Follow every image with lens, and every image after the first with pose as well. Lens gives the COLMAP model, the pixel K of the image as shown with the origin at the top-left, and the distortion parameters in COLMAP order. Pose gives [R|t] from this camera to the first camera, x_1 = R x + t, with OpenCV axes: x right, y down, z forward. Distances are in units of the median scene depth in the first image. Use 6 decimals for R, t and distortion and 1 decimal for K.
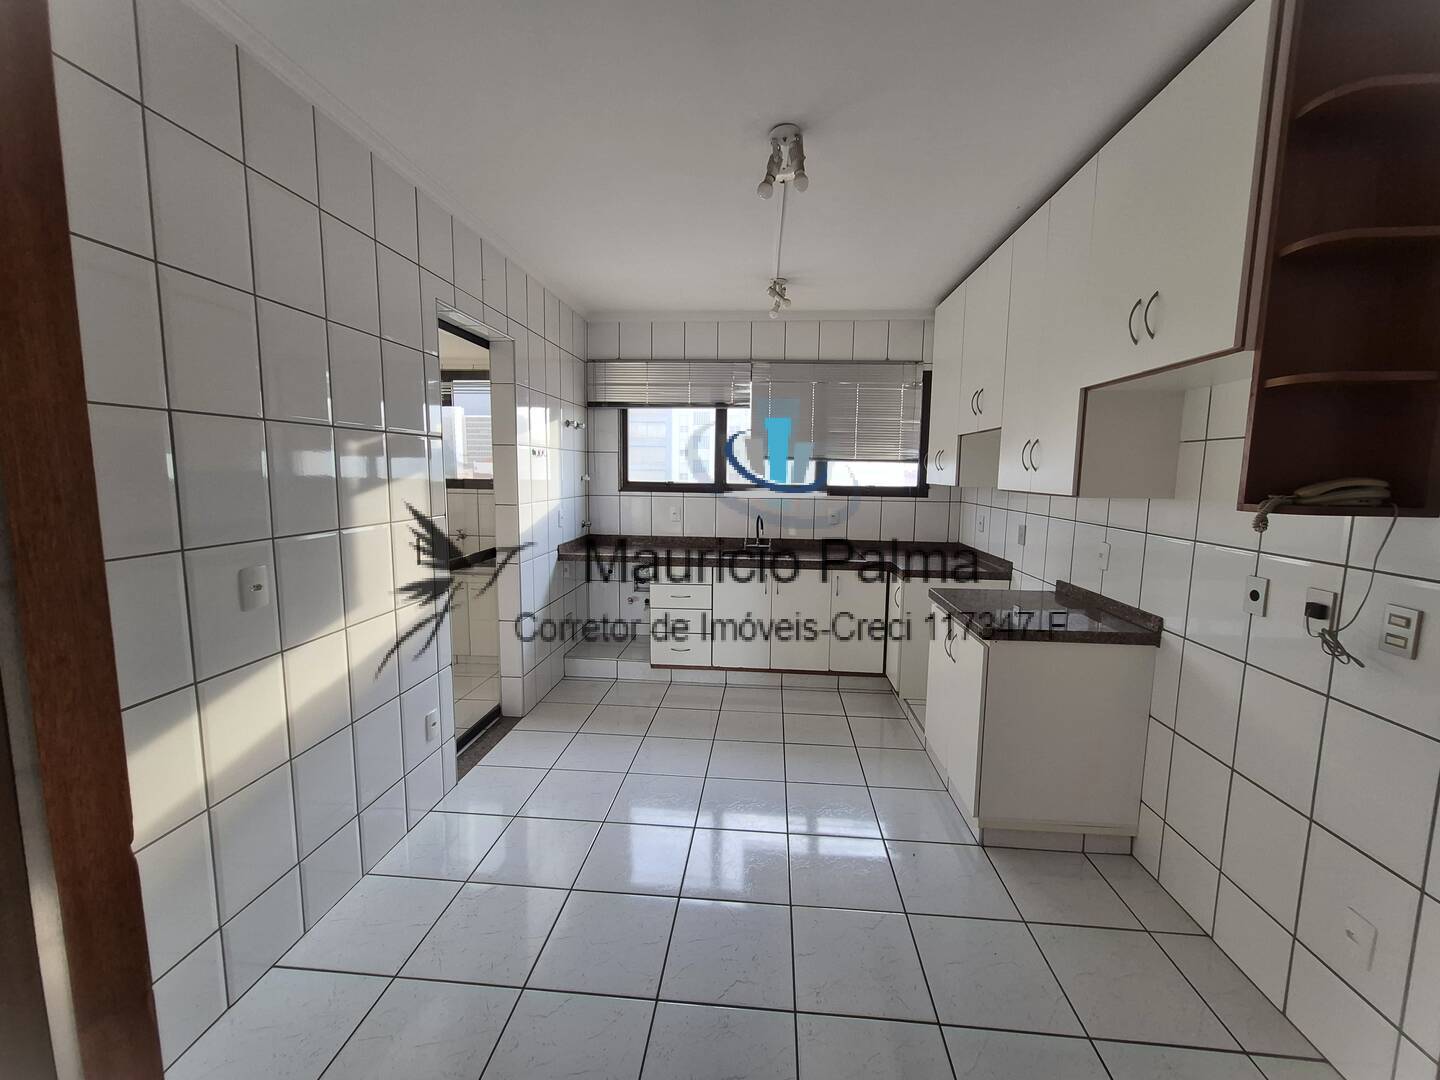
lens RADIAL K [[563.1, 0, 726.8], [0, 563.1, 537.6], [0, 0, 1]] dist [0.001796, -0.000396]
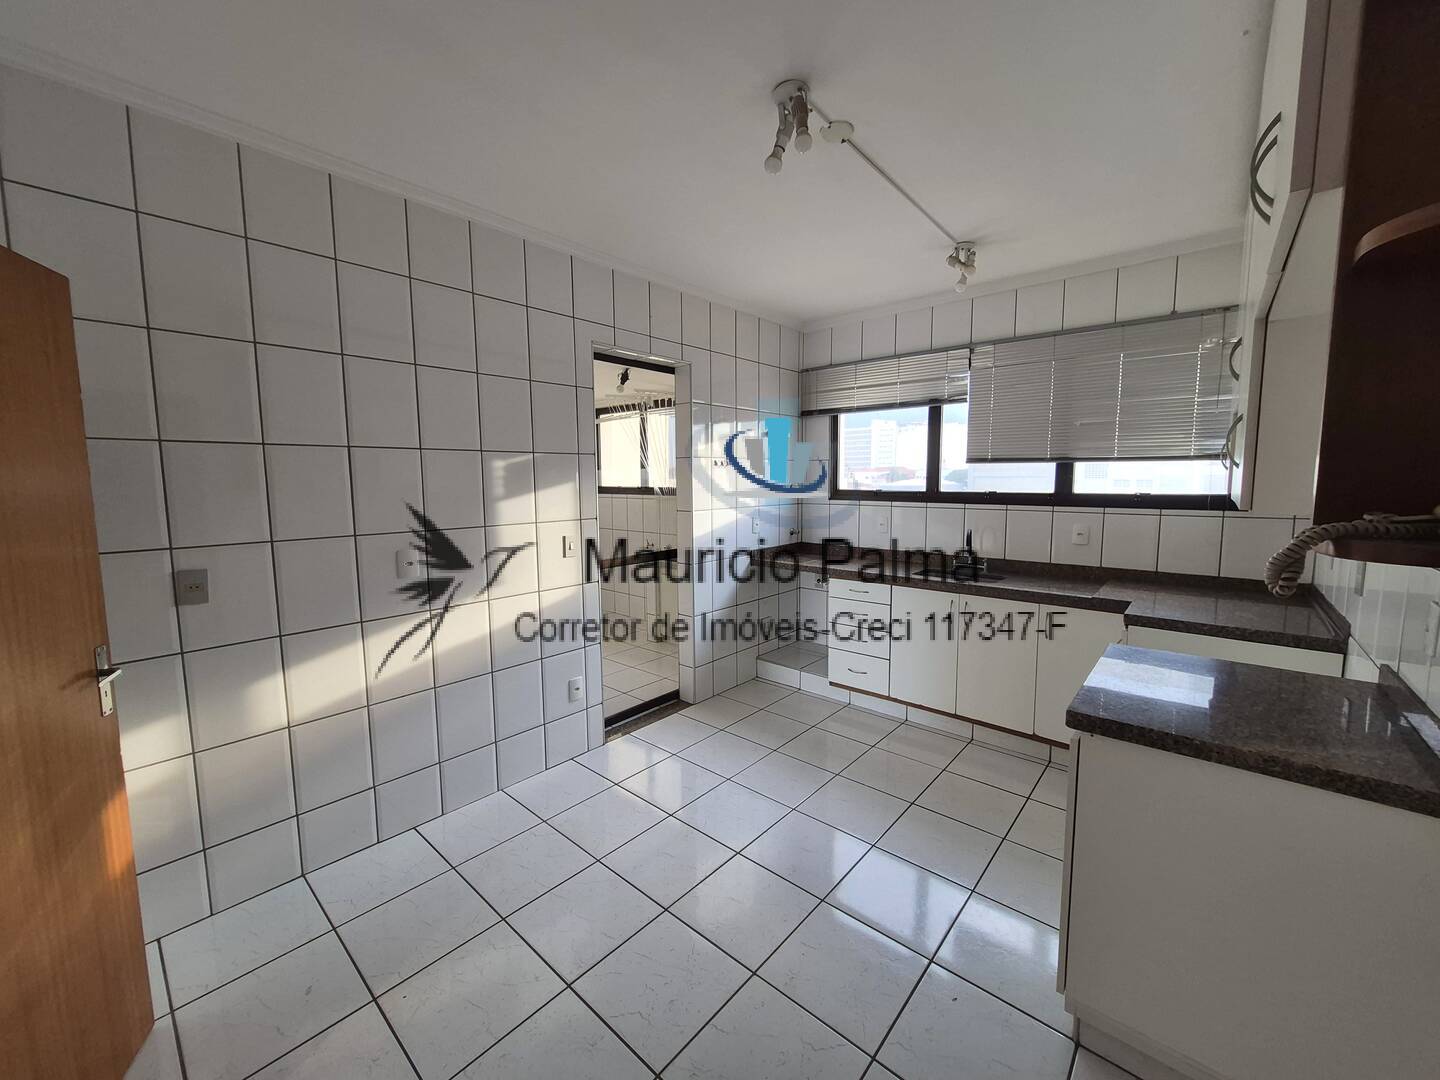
lens RADIAL K [[563.1, 0, 726.2], [0, 563.1, 535.7], [0, 0, 1]] dist [0.001796, -0.000396]
pose [[0.804051, 0.041512, -0.593110, 0.275940], [-0.053486, 0.998565, -0.002620, -0.008770], [0.592150, 0.033830, 0.805117, 0.121225]]
